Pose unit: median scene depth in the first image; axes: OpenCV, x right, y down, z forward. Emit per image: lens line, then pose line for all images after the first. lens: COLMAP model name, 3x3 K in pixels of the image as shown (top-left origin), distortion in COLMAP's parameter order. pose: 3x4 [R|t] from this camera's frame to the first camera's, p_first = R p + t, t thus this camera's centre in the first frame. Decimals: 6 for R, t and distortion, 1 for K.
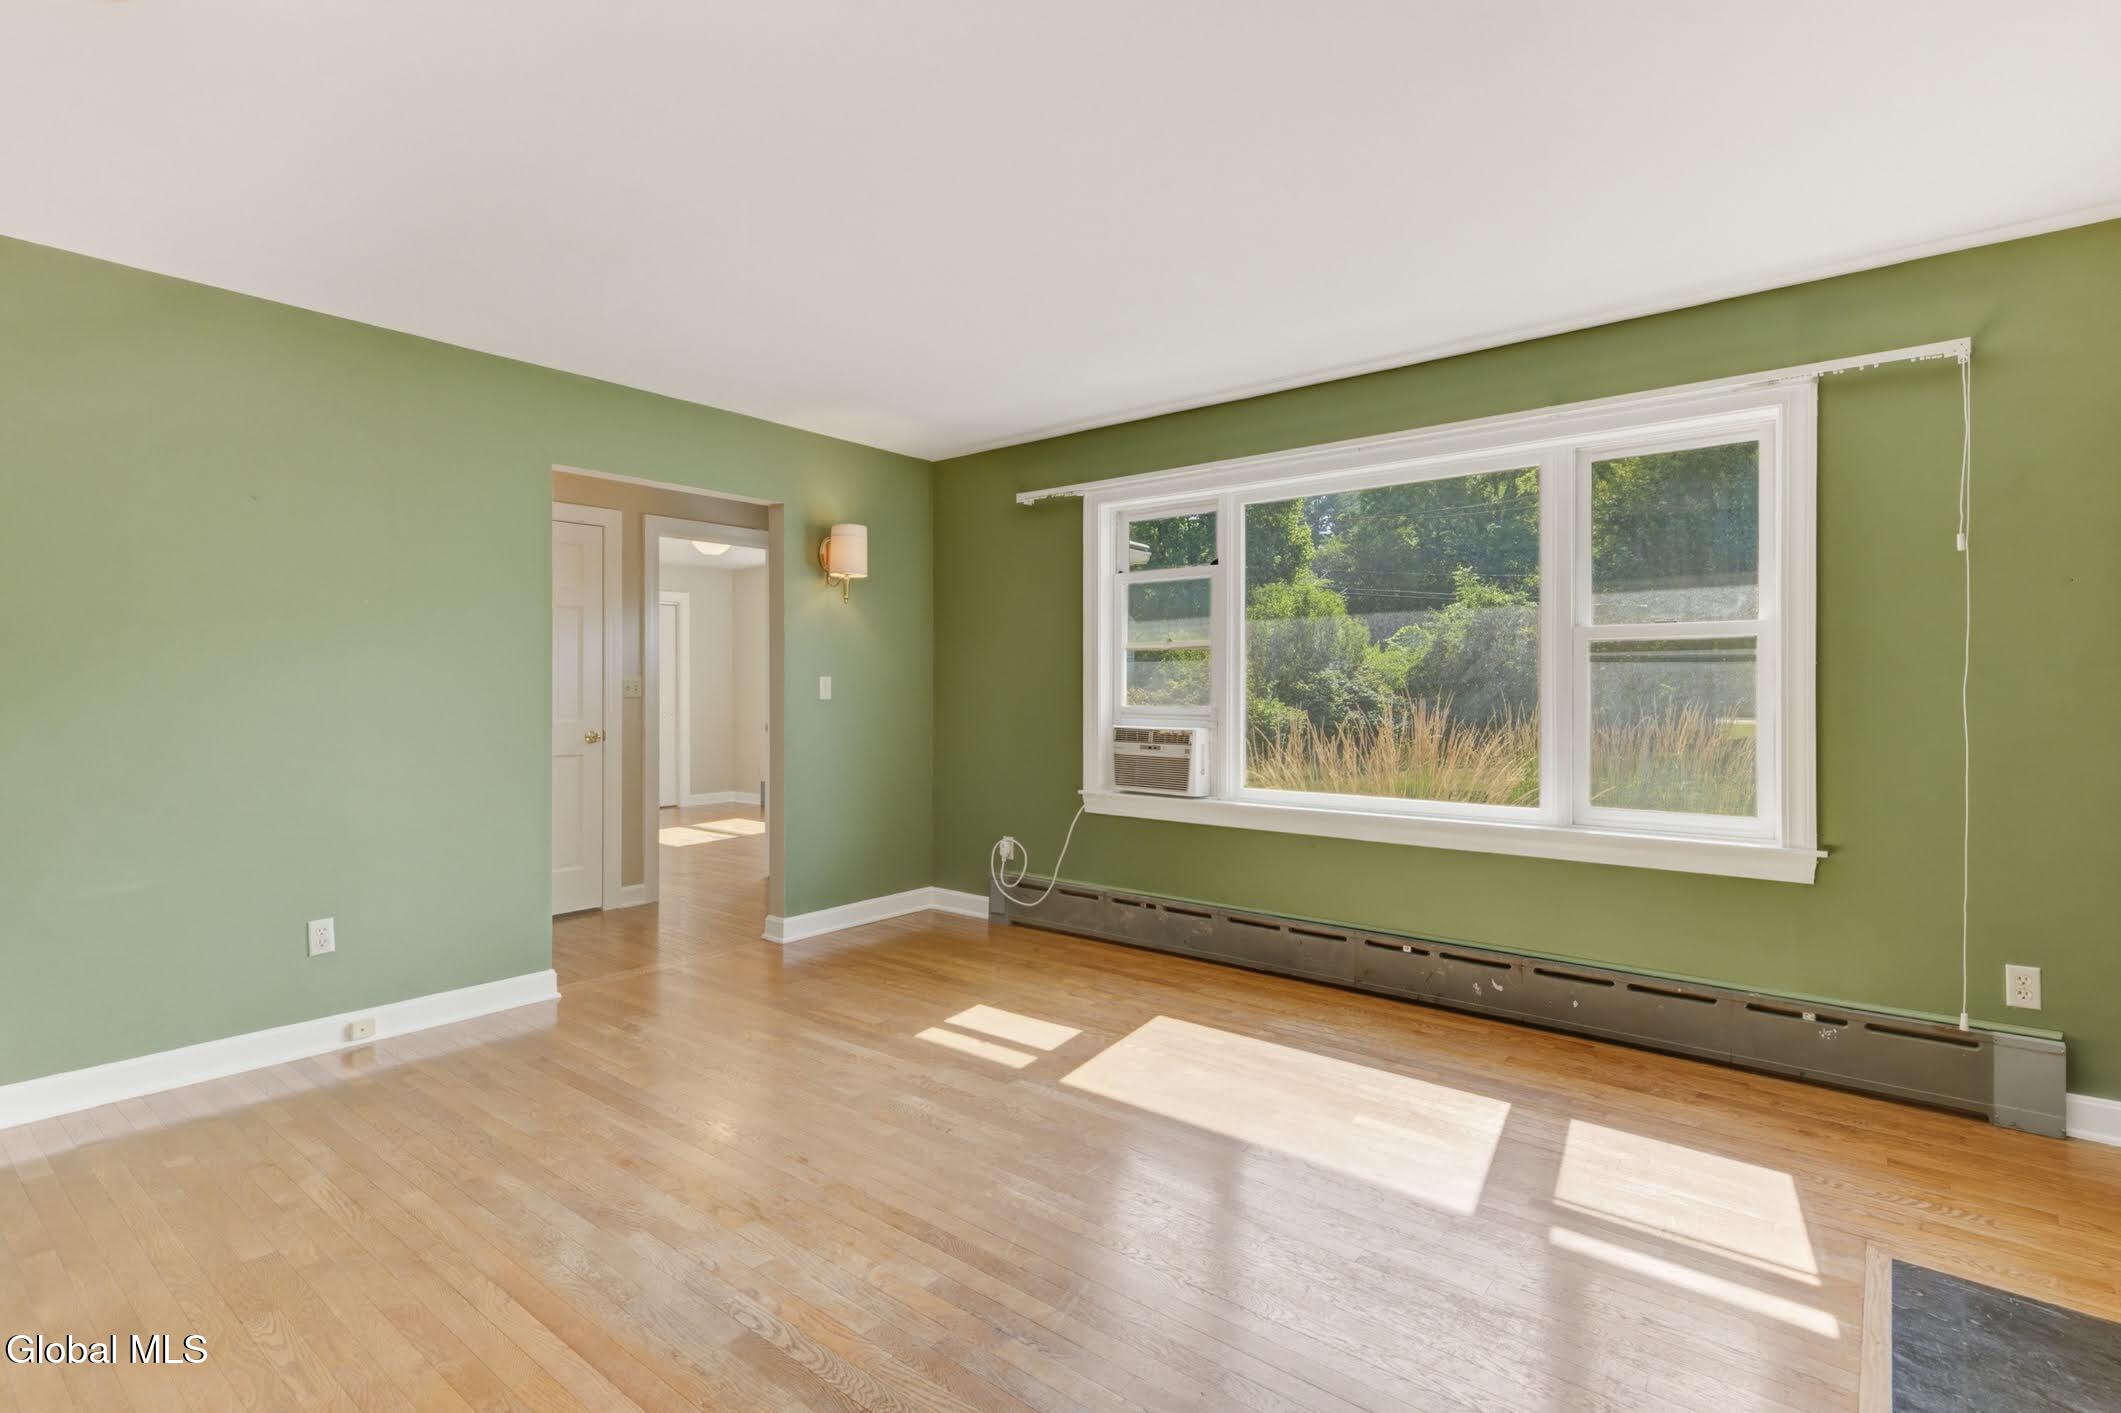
lens RADIAL K [[1065.0, 0, 1070.3], [0, 1065.0, 701.2], [0, 0, 1]] dist [0.030554, 0.000066]
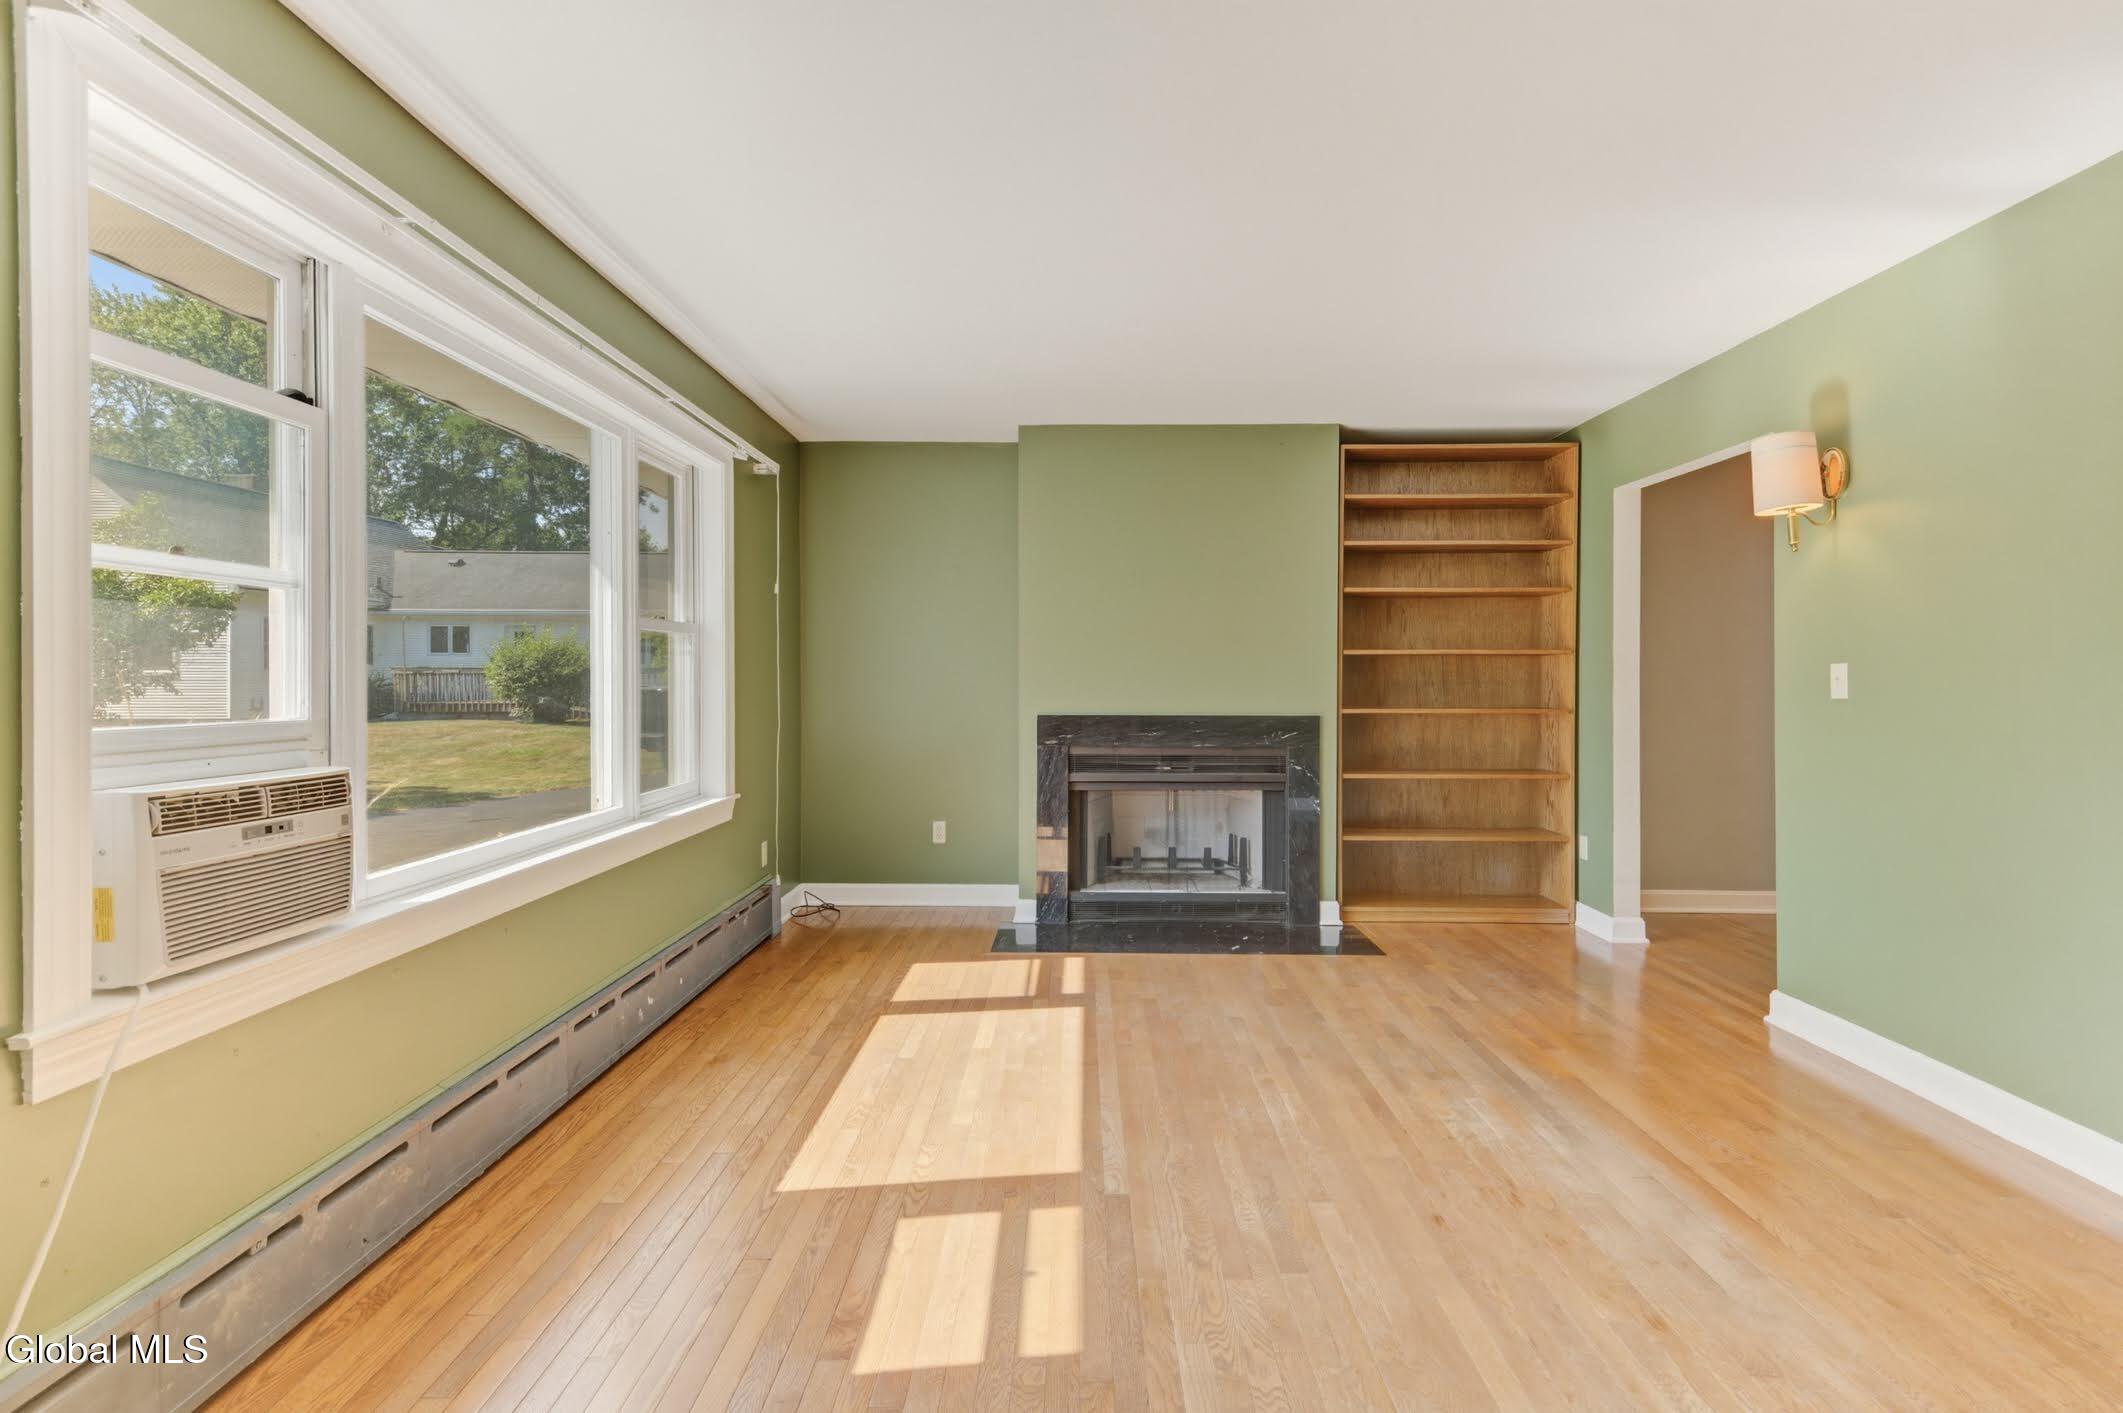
lens RADIAL K [[1032.0, 0, 1065.6], [0, 1032.0, 673.1], [0, 0, 1]] dist [0.026013, 0.000182]
pose [[-0.632768, 0.001468, 0.774340, -0.572717], [0.008029, 0.999957, 0.004666, -0.019006], [-0.774300, 0.009170, -0.632752, 1.416091]]
